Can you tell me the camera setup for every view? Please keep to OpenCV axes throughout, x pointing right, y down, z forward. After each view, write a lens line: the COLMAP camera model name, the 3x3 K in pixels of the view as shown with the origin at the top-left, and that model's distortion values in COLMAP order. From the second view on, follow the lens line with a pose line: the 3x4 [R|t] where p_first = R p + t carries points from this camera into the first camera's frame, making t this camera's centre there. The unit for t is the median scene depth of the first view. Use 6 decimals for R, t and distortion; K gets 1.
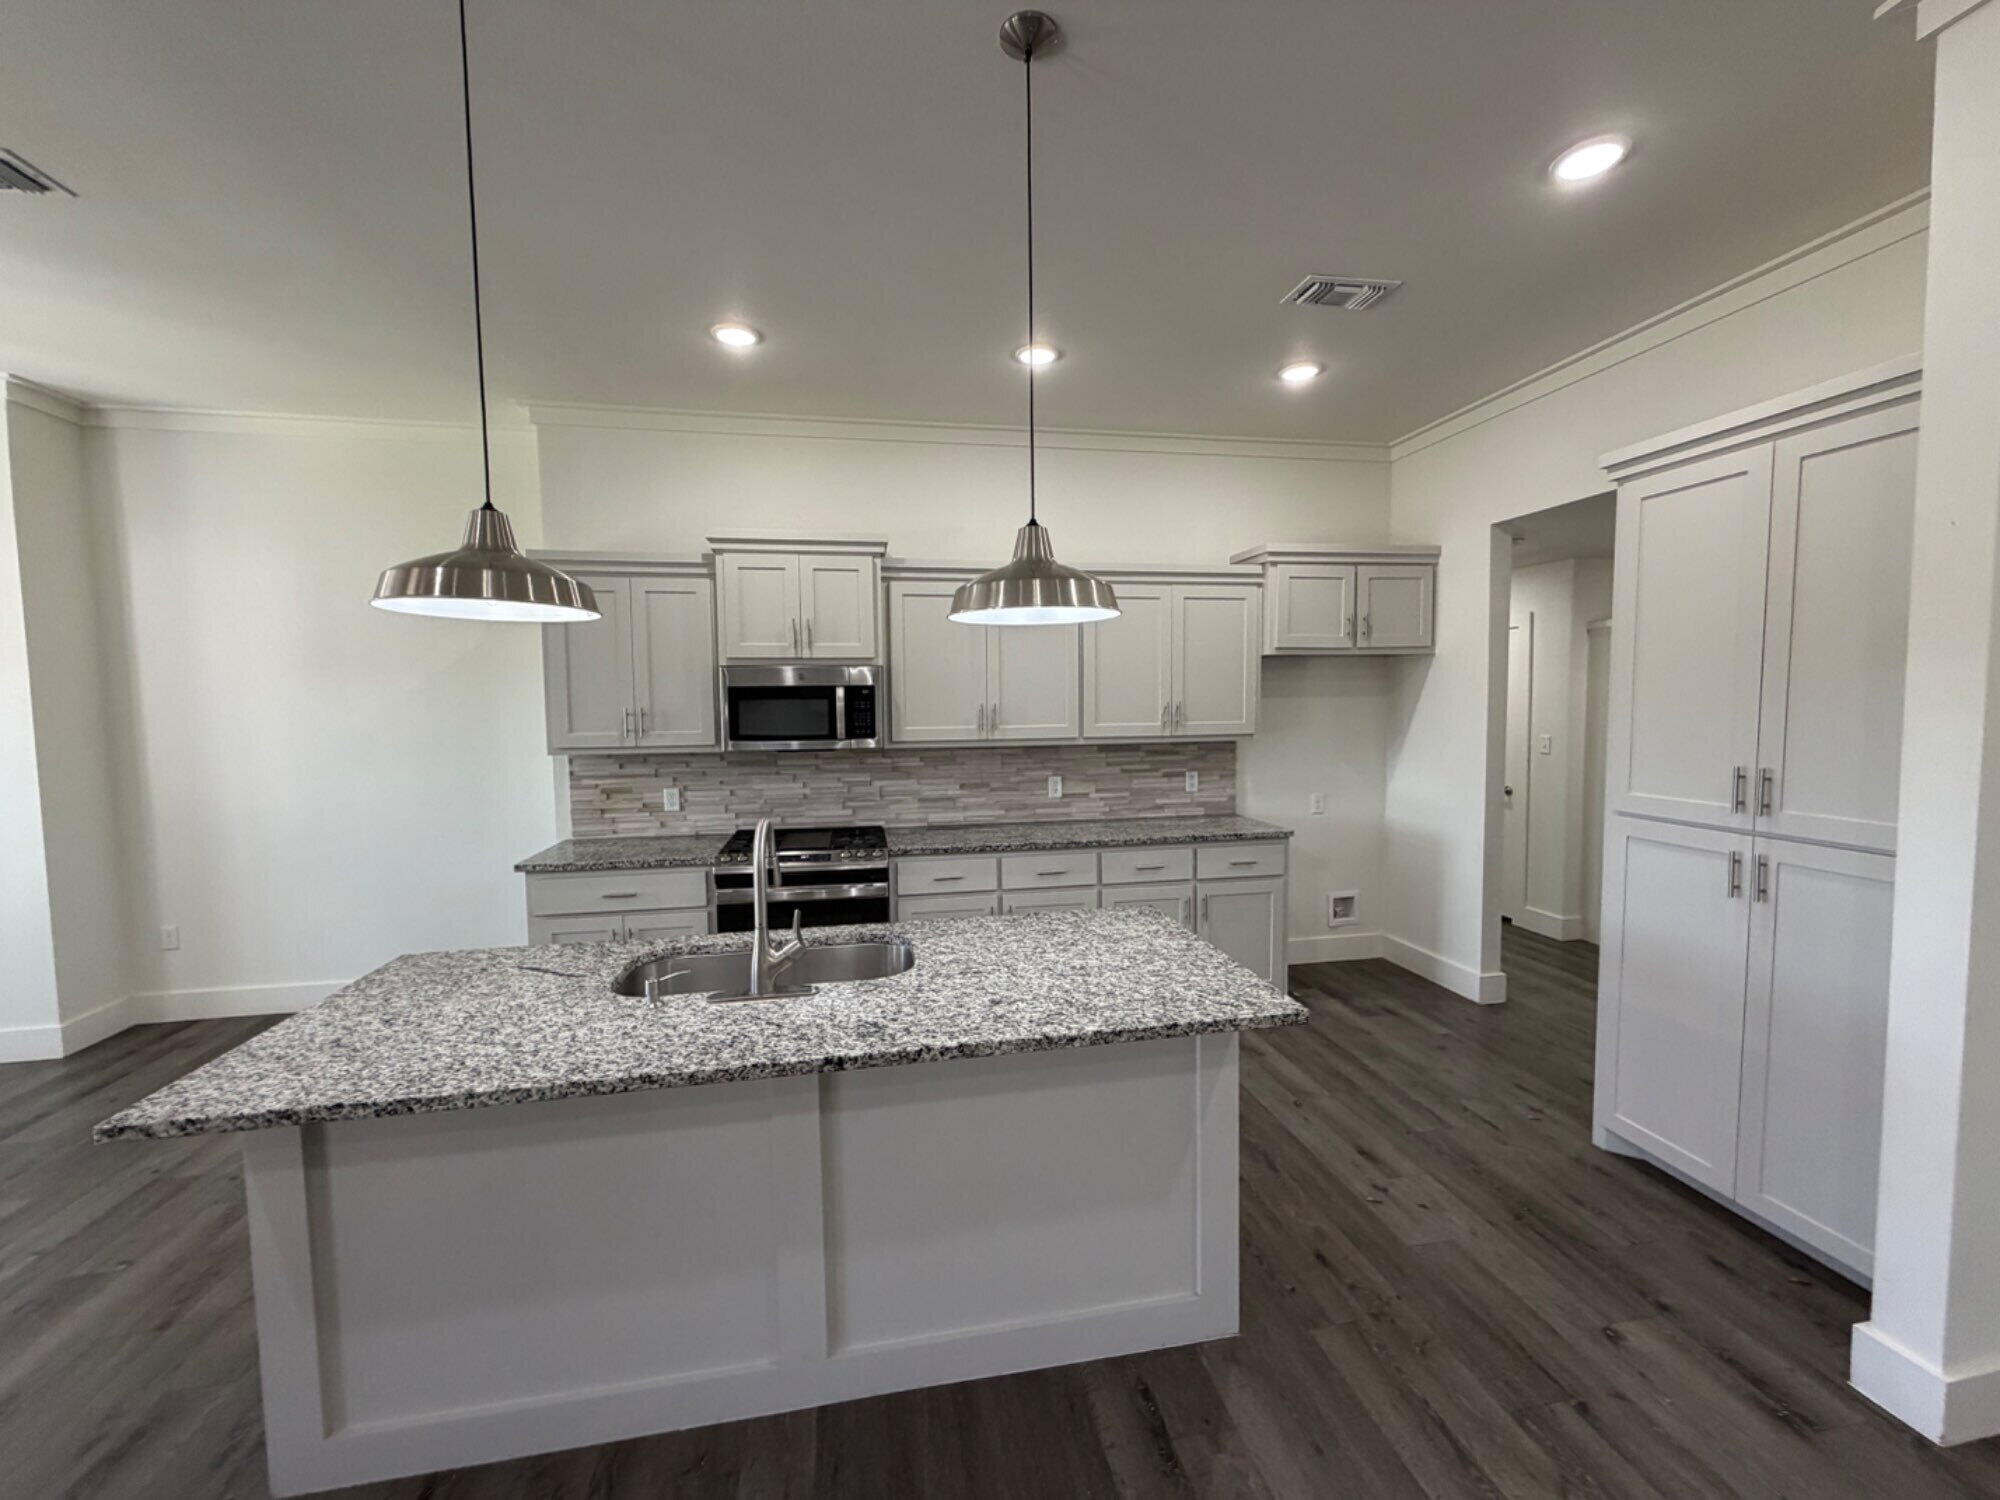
lens RADIAL K [[792.7, 0, 999.1], [0, 792.7, 741.4], [0, 0, 1]] dist [0.002369, -0.000536]
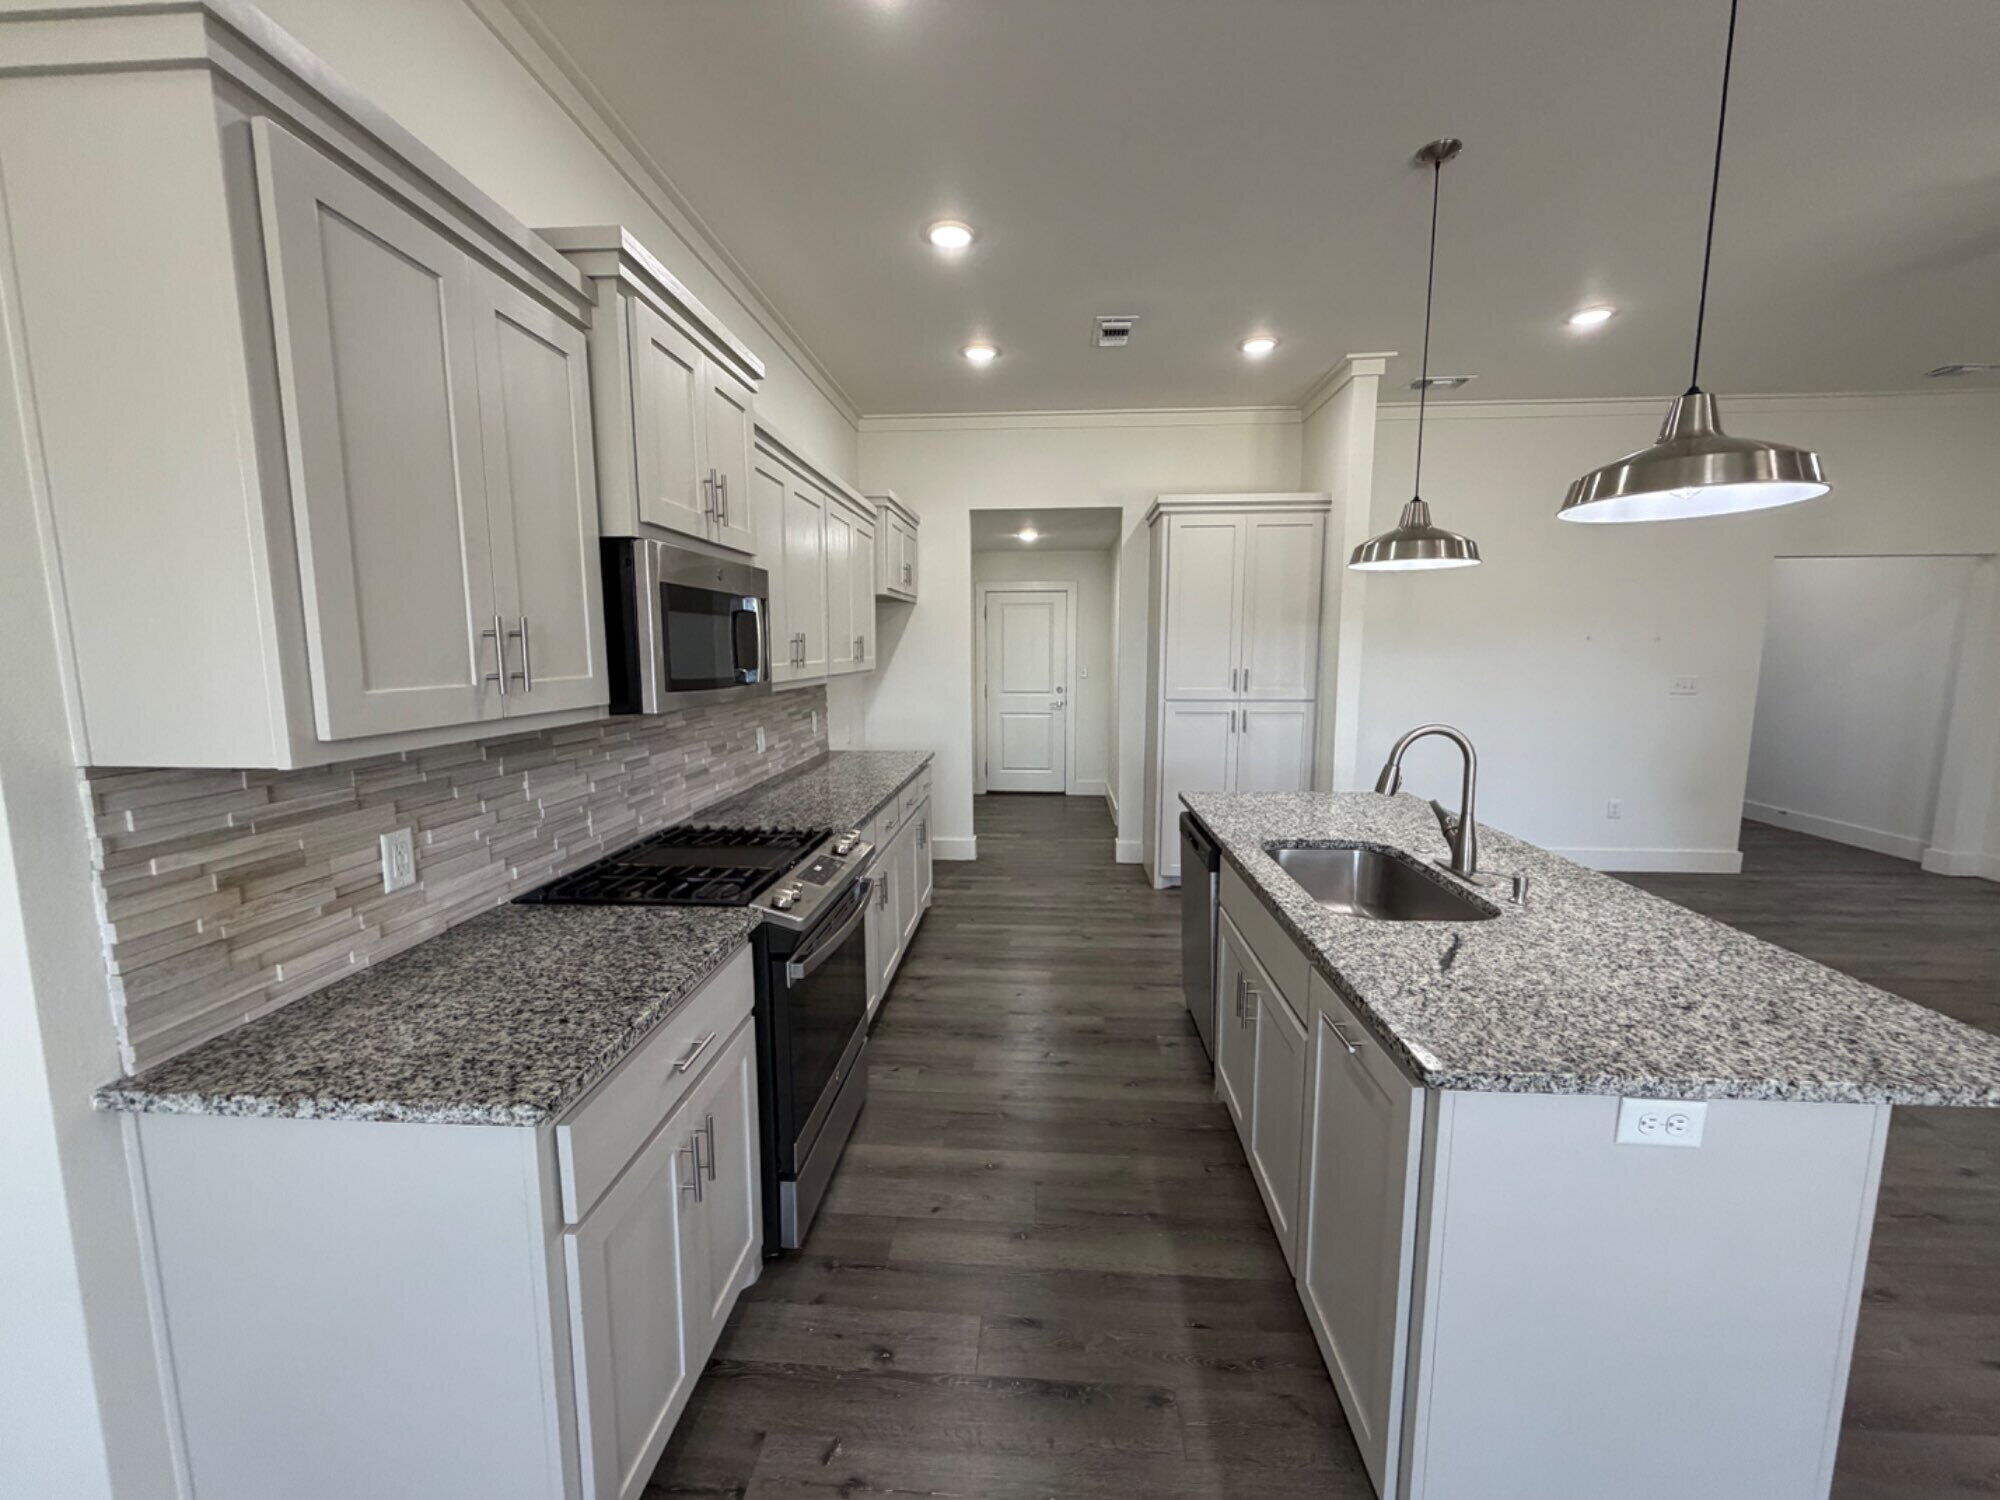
lens RADIAL K [[792.7, 0, 997.1], [0, 792.7, 764.5], [0, 0, 1]] dist [0.002369, -0.000536]
pose [[0.251947, -0.132669, 0.958604, -1.486450], [0.052849, 0.990966, 0.123257, -0.010427], [-0.966297, 0.019607, 0.256682, 1.303980]]
